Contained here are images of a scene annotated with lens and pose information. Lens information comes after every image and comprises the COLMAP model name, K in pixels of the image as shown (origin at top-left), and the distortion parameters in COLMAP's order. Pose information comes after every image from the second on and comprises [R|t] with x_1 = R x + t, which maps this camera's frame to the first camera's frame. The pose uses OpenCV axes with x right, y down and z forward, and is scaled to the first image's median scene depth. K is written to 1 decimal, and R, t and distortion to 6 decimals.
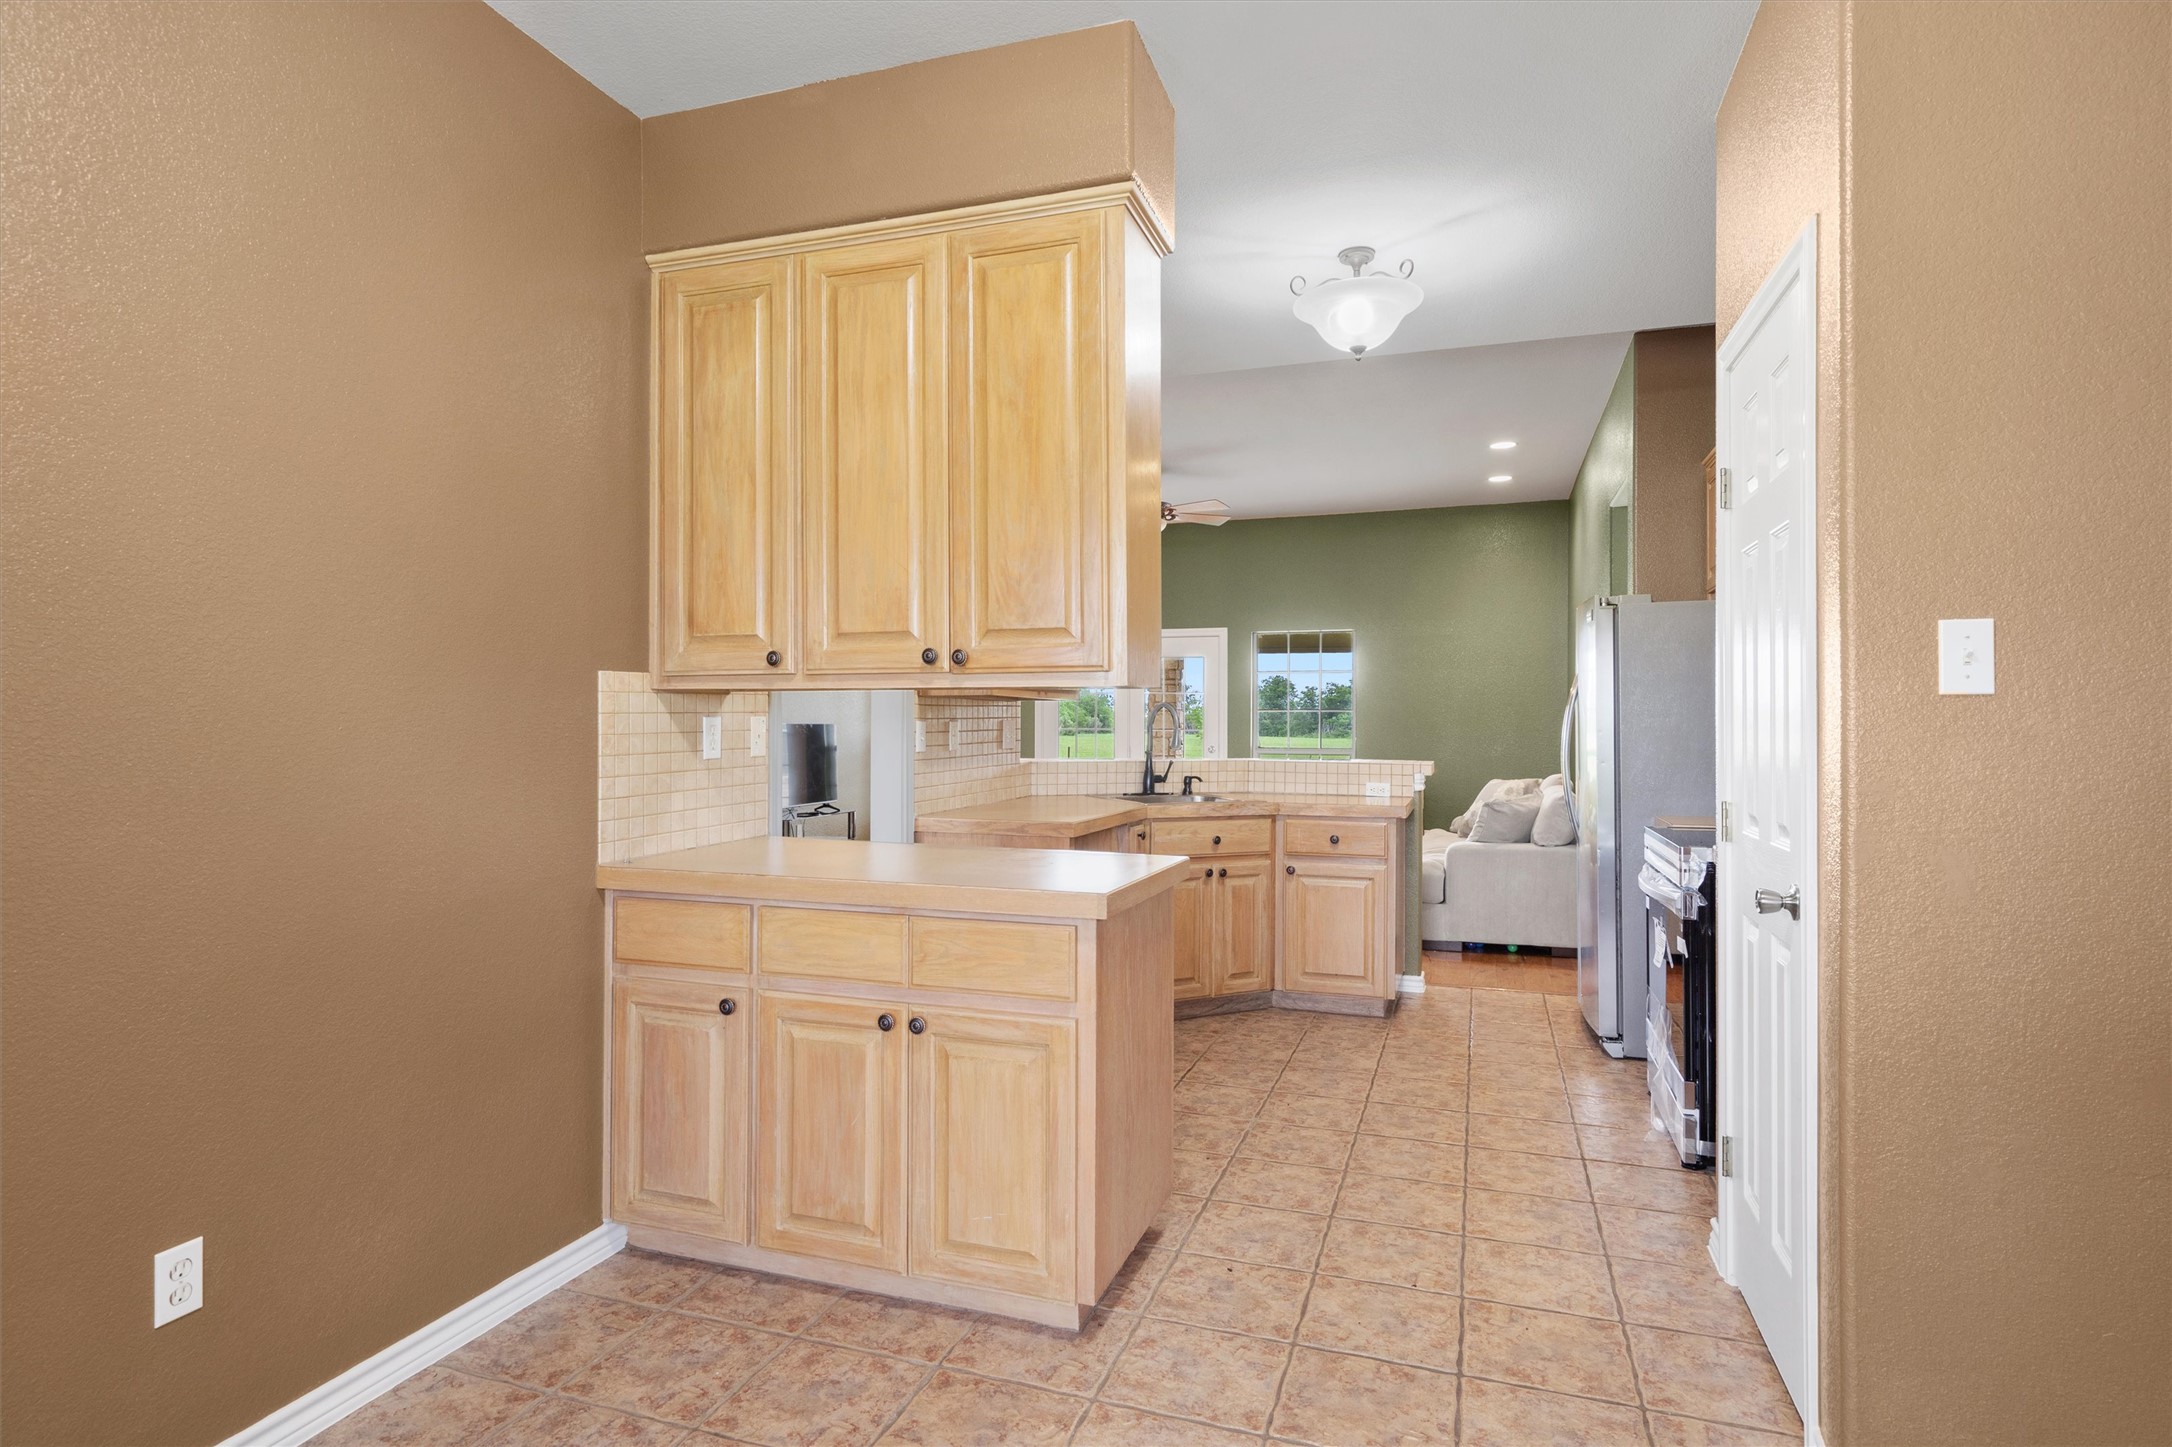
lens RADIAL K [[1191.0, 0, 1079.9], [0, 1191.0, 713.5], [0, 0, 1]] dist [0.001020, 0.000052]
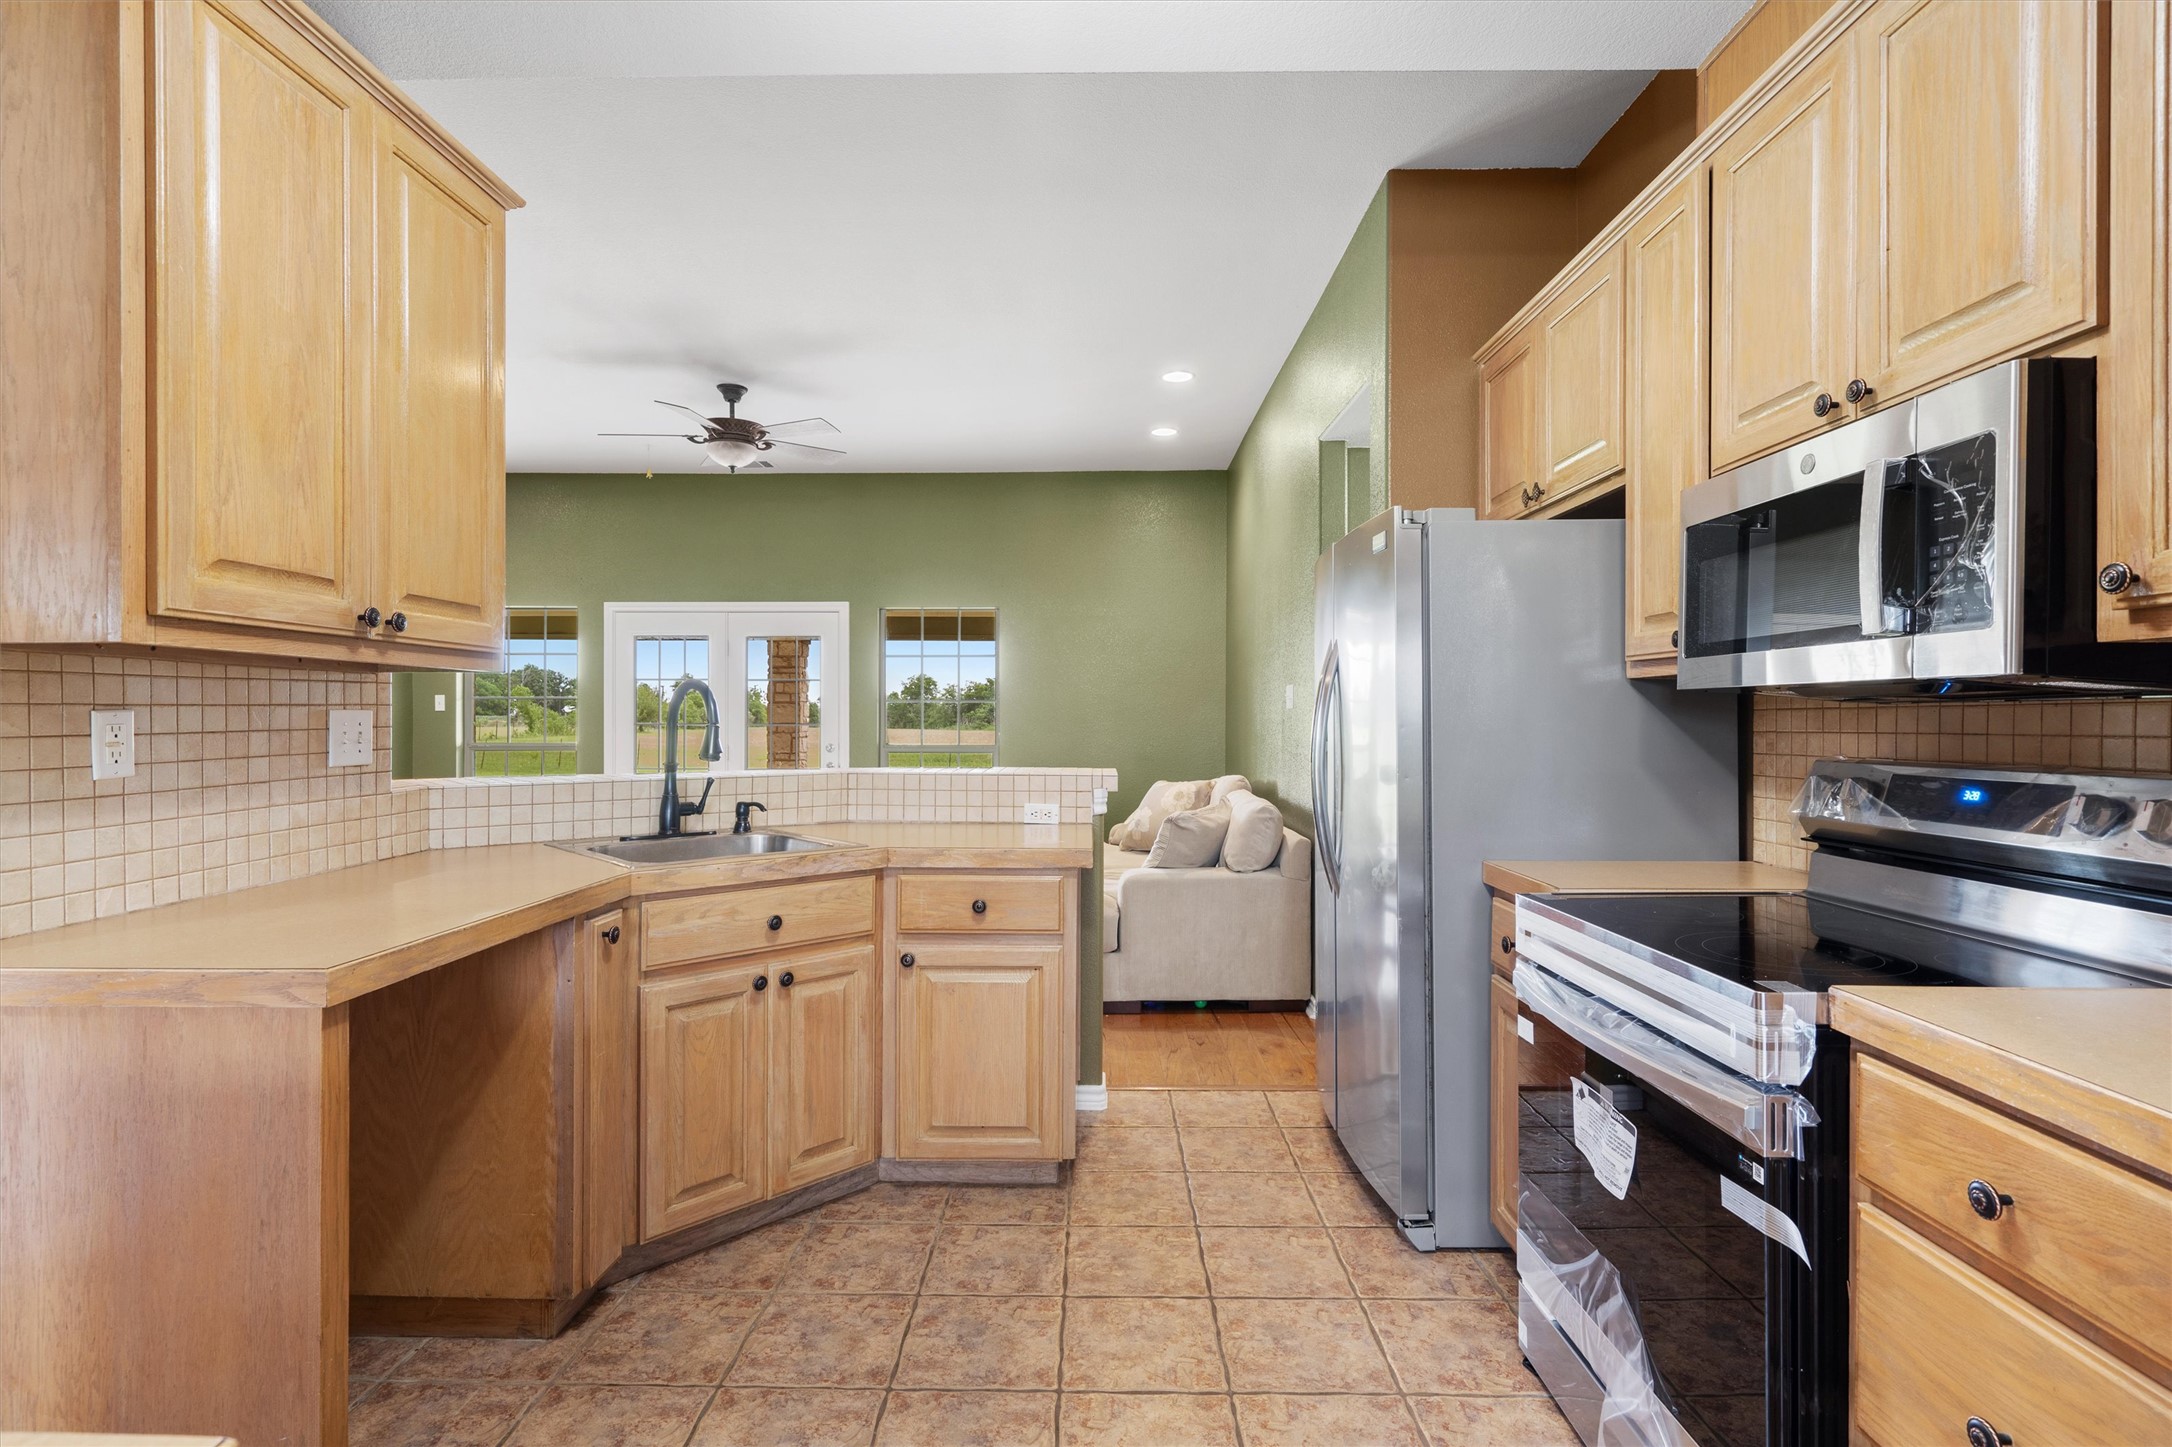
lens RADIAL K [[1191.0, 0, 1090.3], [0, 1191.0, 721.6], [0, 0, 1]] dist [0.001020, 0.000052]
pose [[0.953066, -0.003796, 0.302738, 0.083279], [0.000370, 0.999935, 0.011372, 0.004702], [-0.302761, -0.010726, 0.953006, 0.400441]]
